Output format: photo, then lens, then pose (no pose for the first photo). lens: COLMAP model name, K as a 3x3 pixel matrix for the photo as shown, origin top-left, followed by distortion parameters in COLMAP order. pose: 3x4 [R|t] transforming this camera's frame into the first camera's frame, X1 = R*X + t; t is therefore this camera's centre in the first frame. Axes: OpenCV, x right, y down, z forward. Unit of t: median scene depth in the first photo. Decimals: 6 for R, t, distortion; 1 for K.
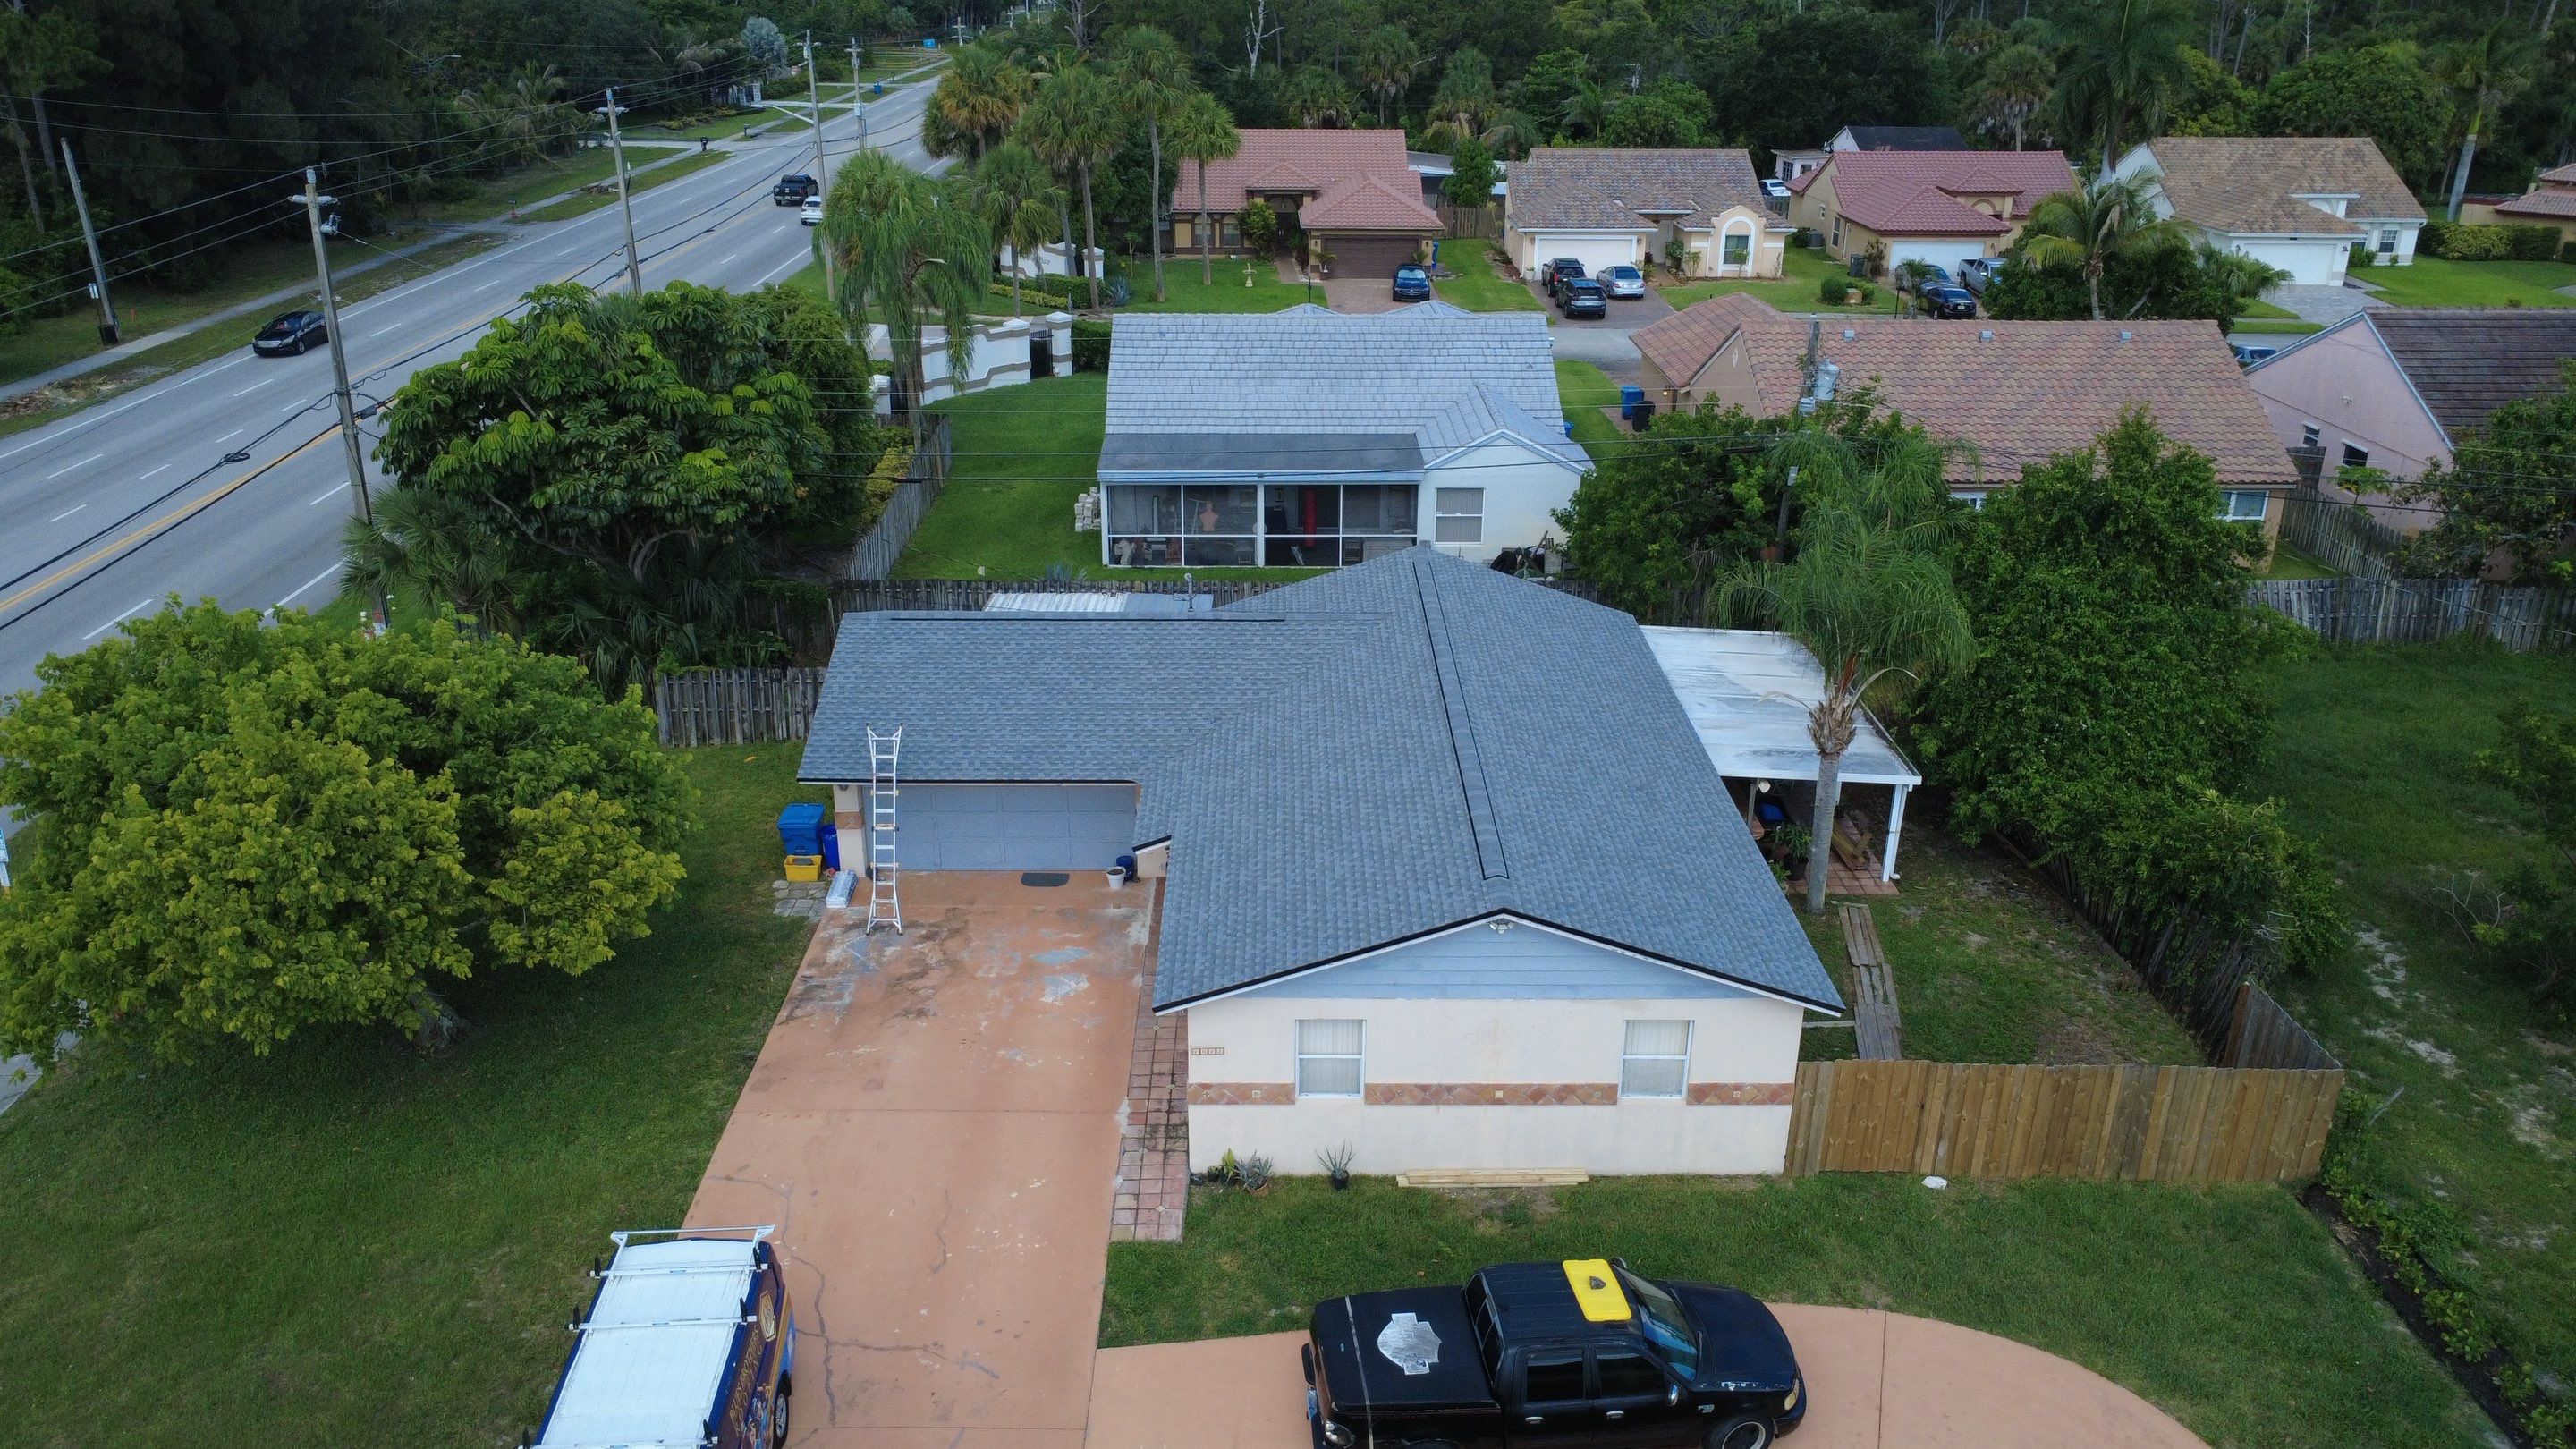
lens RADIAL K [[1872.7, 0, 1288.0], [0, 1872.7, 724.5], [0, 0, 1]] dist [0.001138, 0.001262]
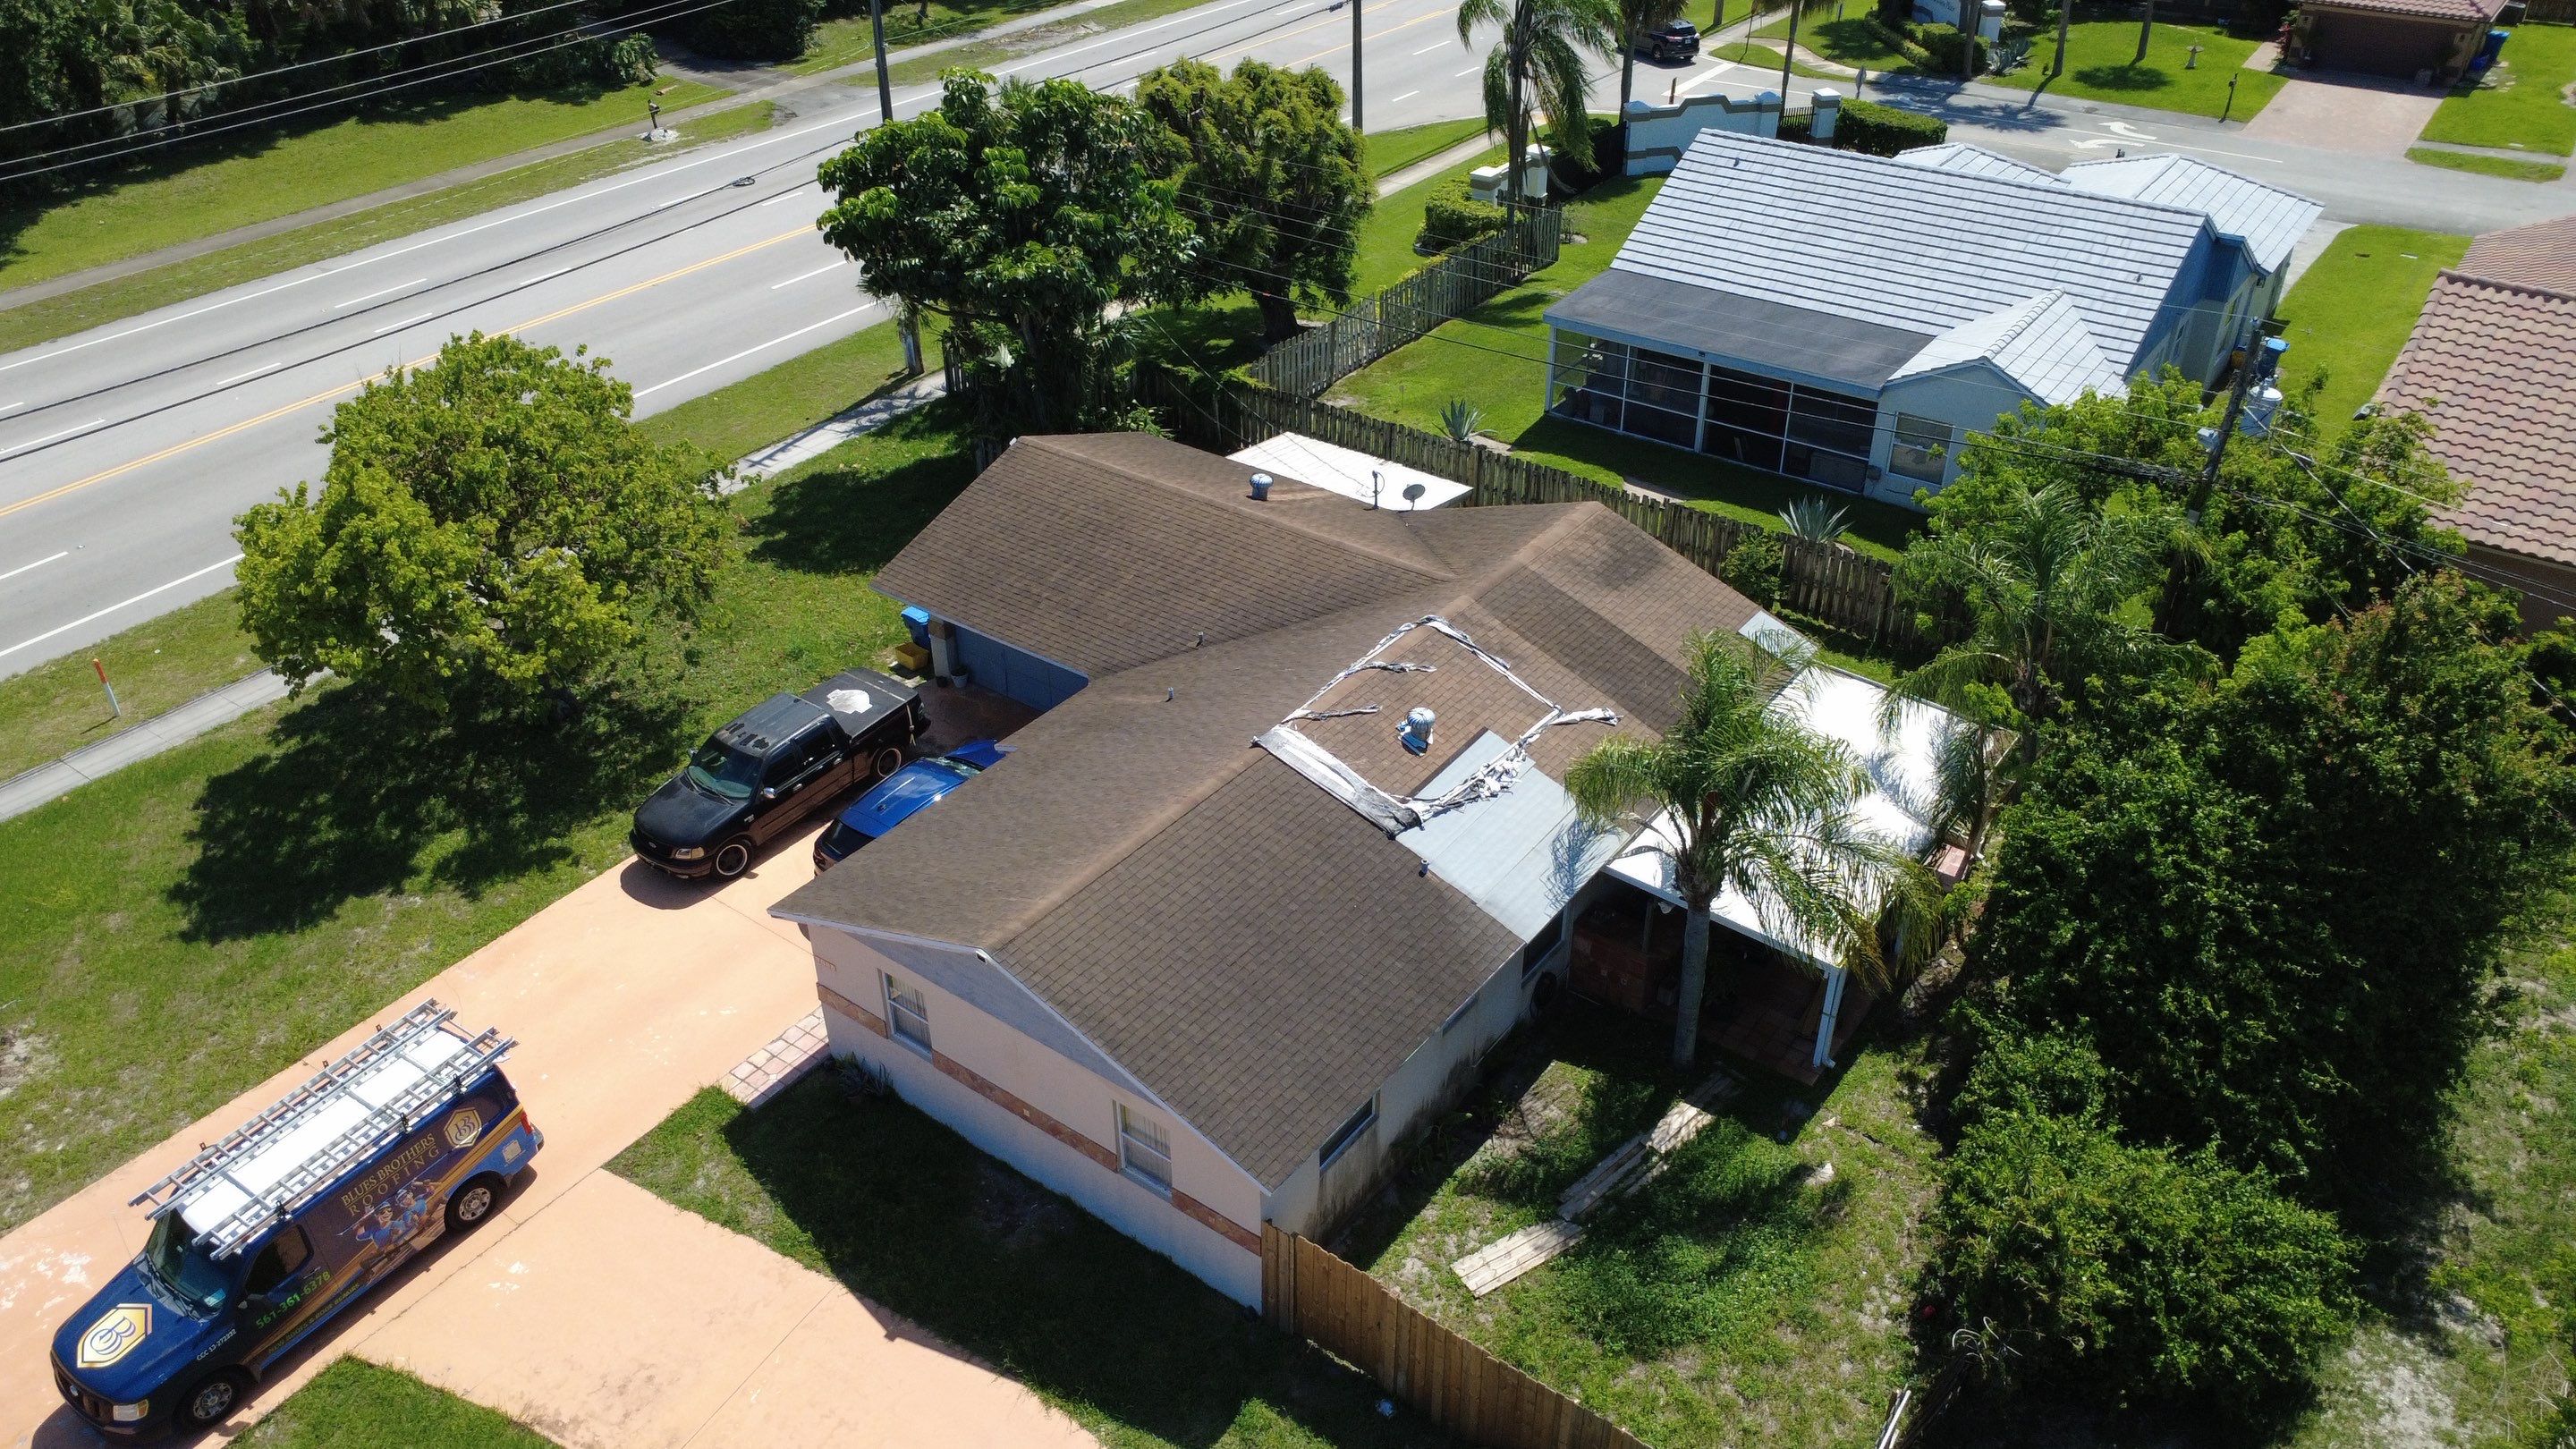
lens RADIAL K [[1881.9, 0, 1286.8], [0, 1881.9, 705.8], [0, 0, 1]] dist [0.000043, 0.002103]
pose [[0.795734, 0.310283, -0.520127, 0.462598], [-0.218117, 0.947987, 0.231830, -0.185599], [0.565007, -0.071026, 0.822023, 0.181432]]
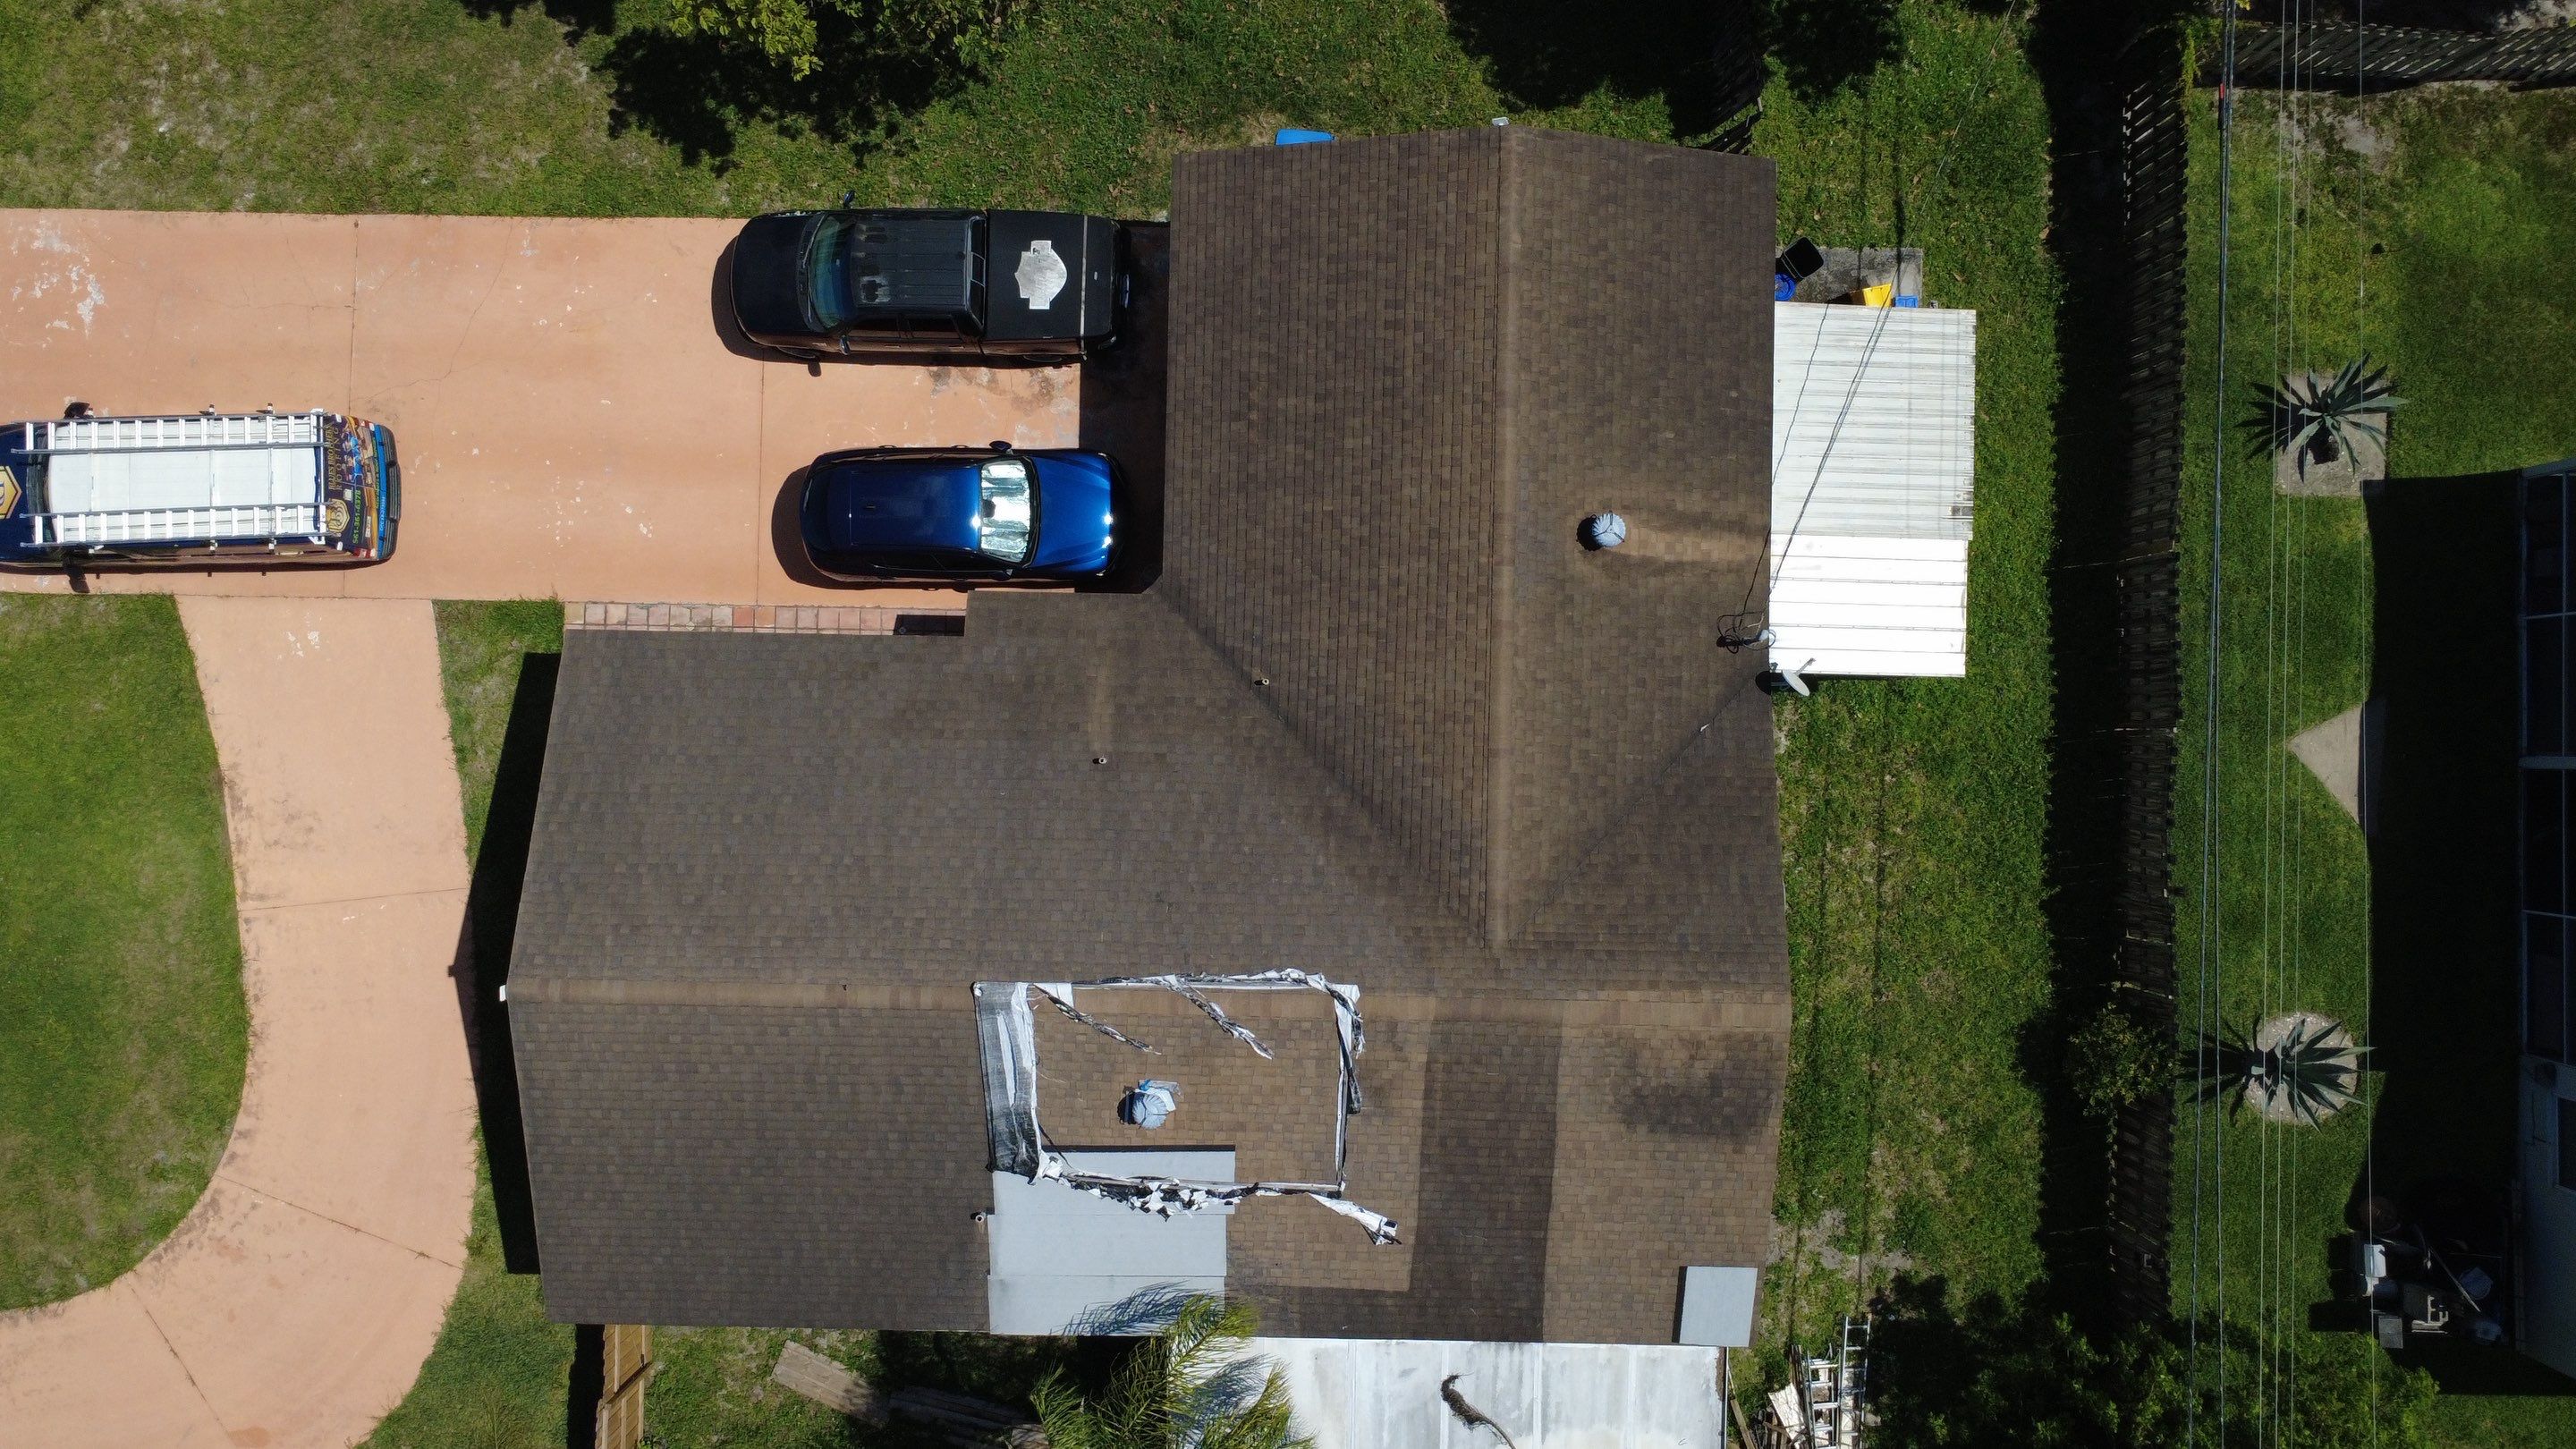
lens RADIAL K [[1872.7, 0, 1288.0], [0, 1872.7, 724.5], [0, 0, 1]] dist [0.001138, 0.001262]
pose [[-0.027718, 0.999408, -0.020359, -0.007395], [-0.387443, 0.008034, 0.921859, -0.608931], [0.921477, 0.033441, 0.386991, 0.636552]]
